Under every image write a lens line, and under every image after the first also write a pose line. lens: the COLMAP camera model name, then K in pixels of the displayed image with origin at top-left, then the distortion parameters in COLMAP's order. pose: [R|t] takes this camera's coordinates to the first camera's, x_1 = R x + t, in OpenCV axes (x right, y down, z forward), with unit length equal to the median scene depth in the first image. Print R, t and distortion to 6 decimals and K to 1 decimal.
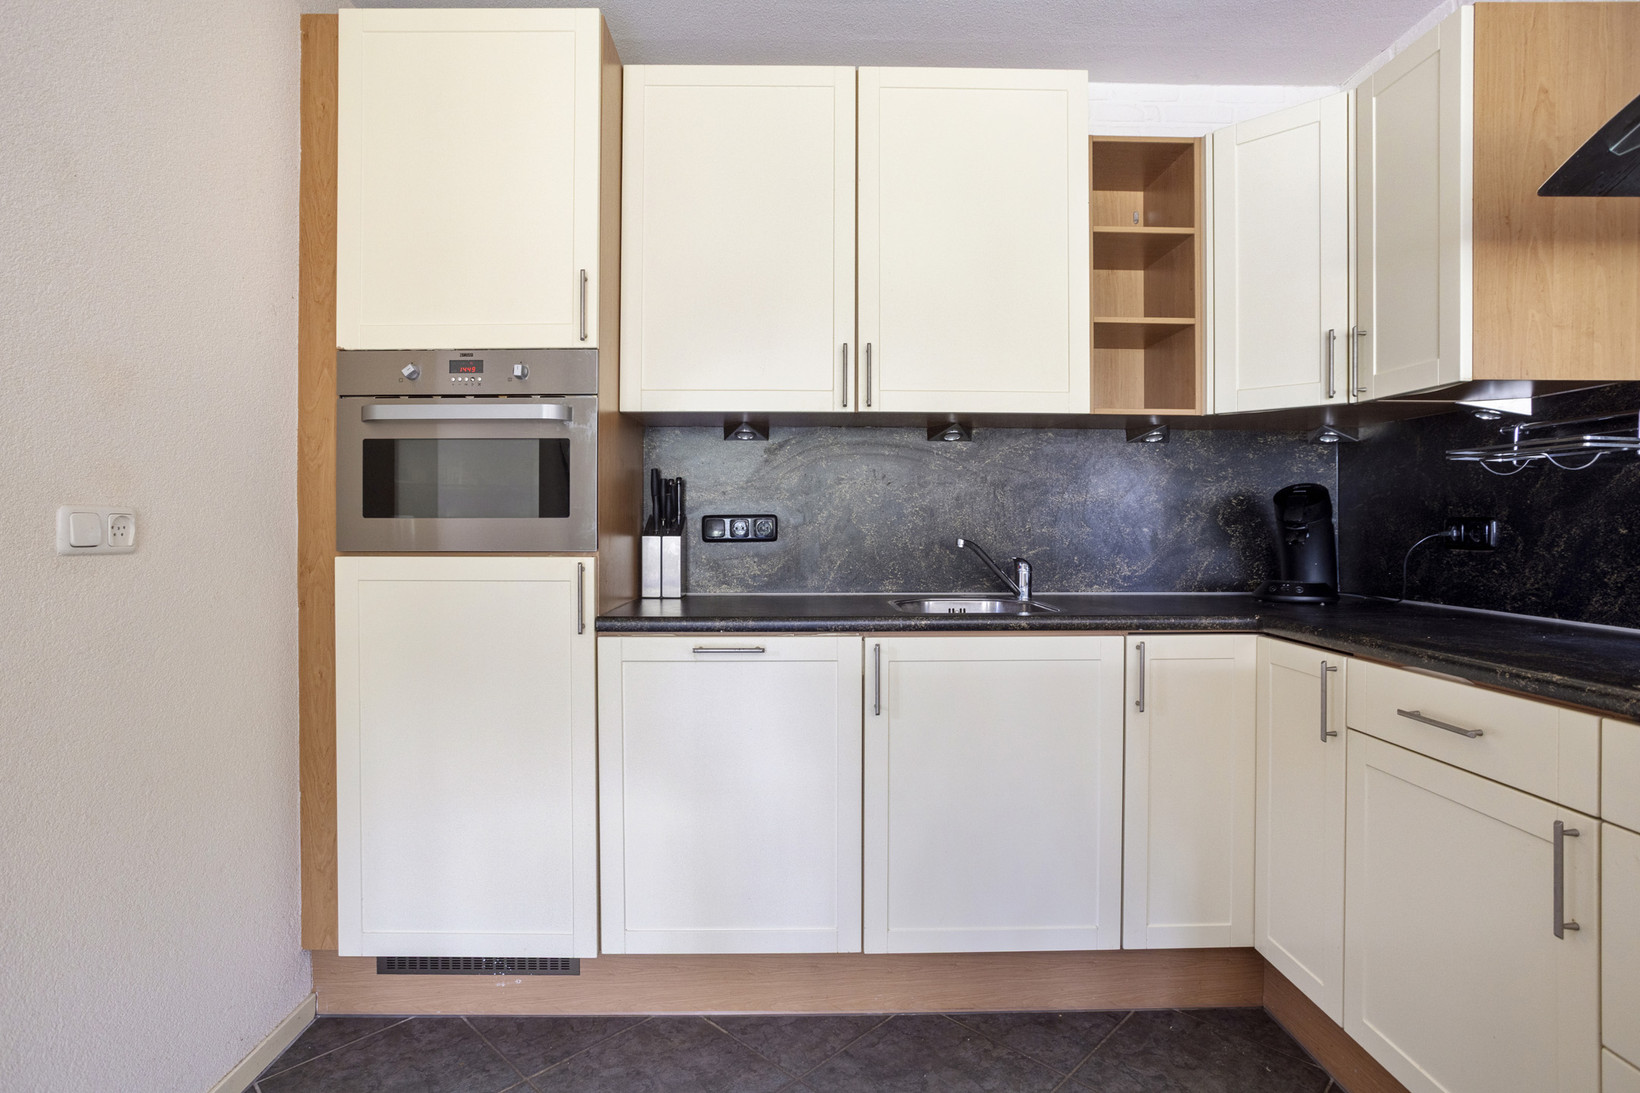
lens RADIAL K [[842.1, 0, 806.3], [0, 842.1, 524.1], [0, 0, 1]] dist [-0.056261, 0.038820]
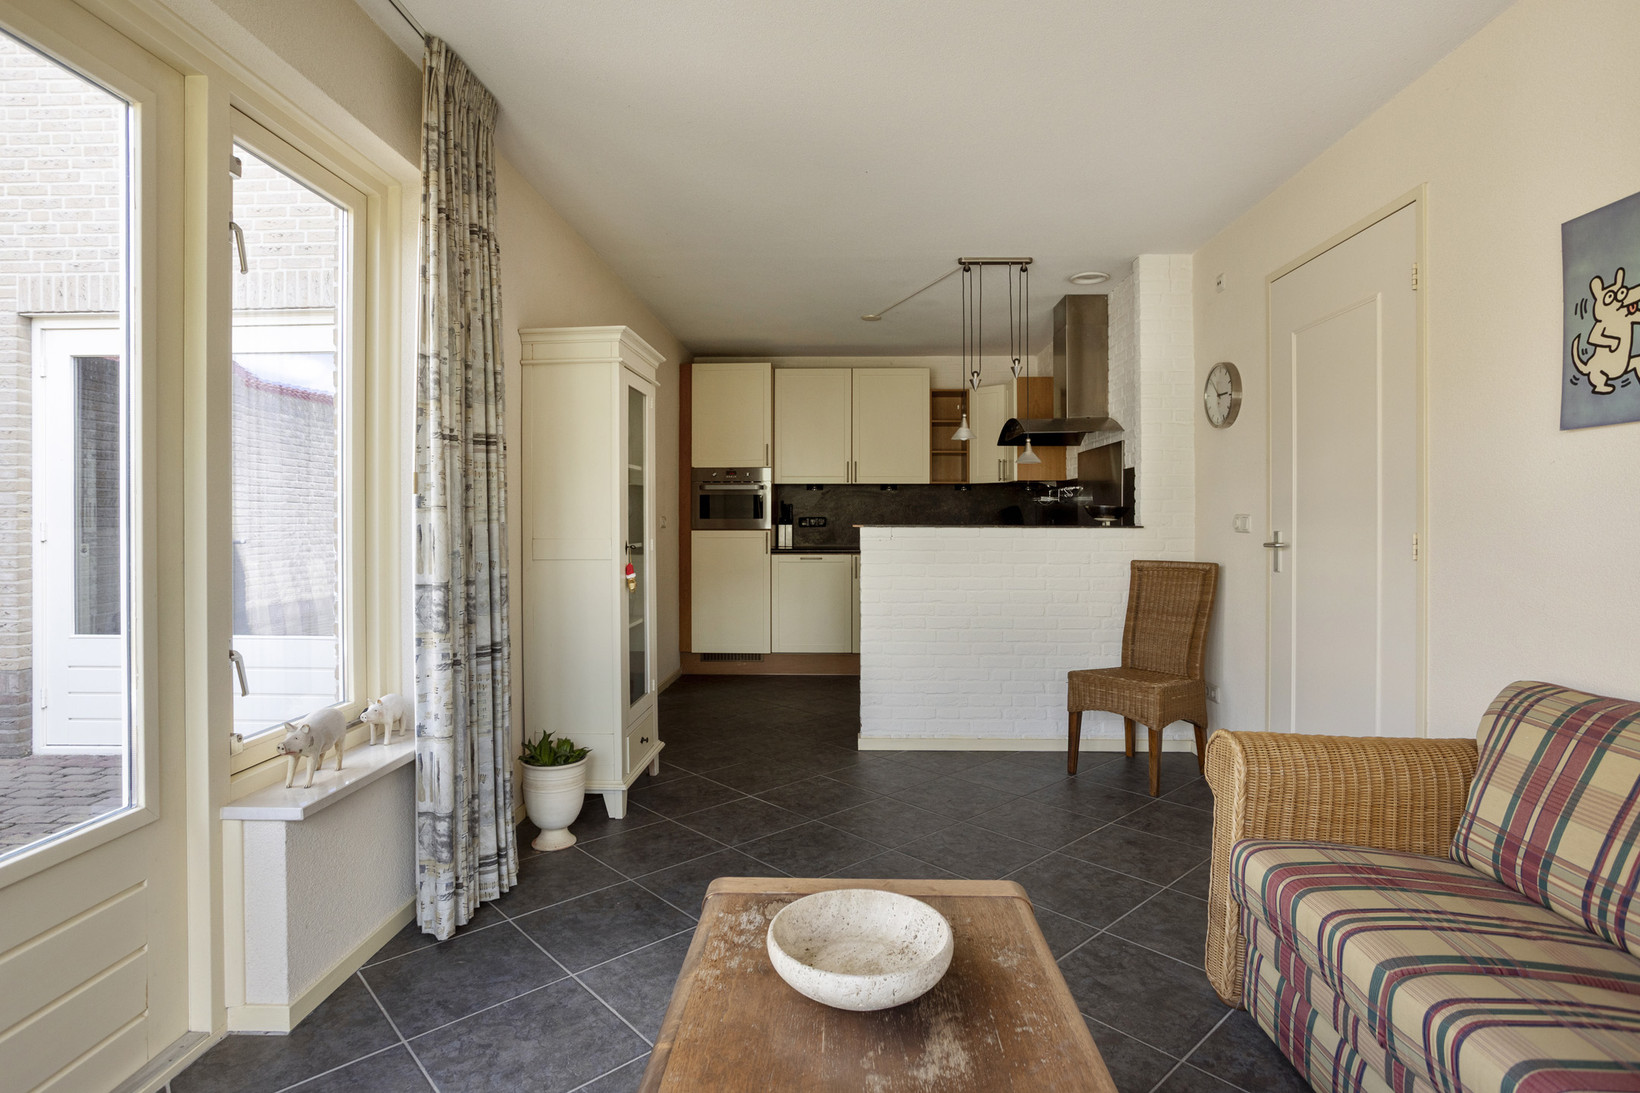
lens RADIAL K [[842.1, 0, 806.3], [0, 842.1, 524.1], [0, 0, 1]] dist [-0.056261, 0.038820]
pose [[0.997685, 0.001046, -0.068003, 0.106890], [-0.000924, 0.999998, 0.001828, 0.007498], [0.068005, -0.001761, 0.997683, -2.110375]]
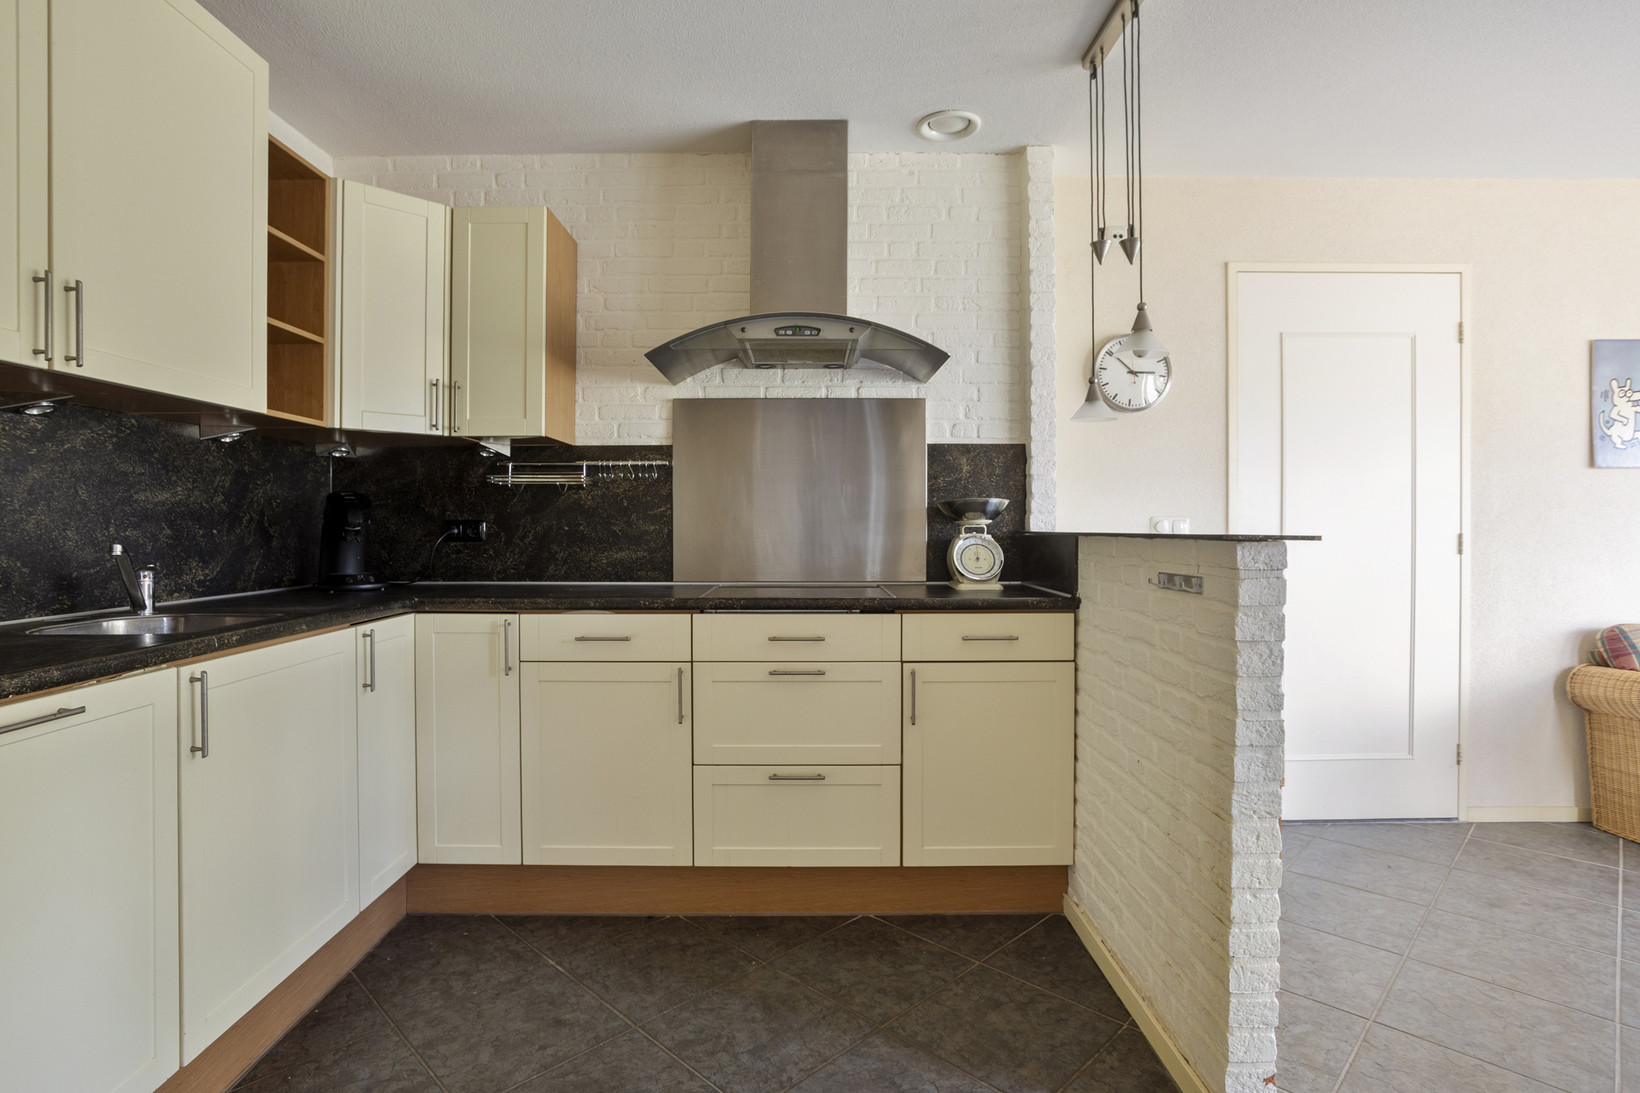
lens RADIAL K [[842.1, 0, 806.3], [0, 842.1, 524.1], [0, 0, 1]] dist [-0.056261, 0.038820]
pose [[0.015731, -0.001717, 0.999875, -0.660001], [0.003086, 0.999994, 0.001669, -0.001463], [-0.999872, 0.003059, 0.015736, 0.364954]]
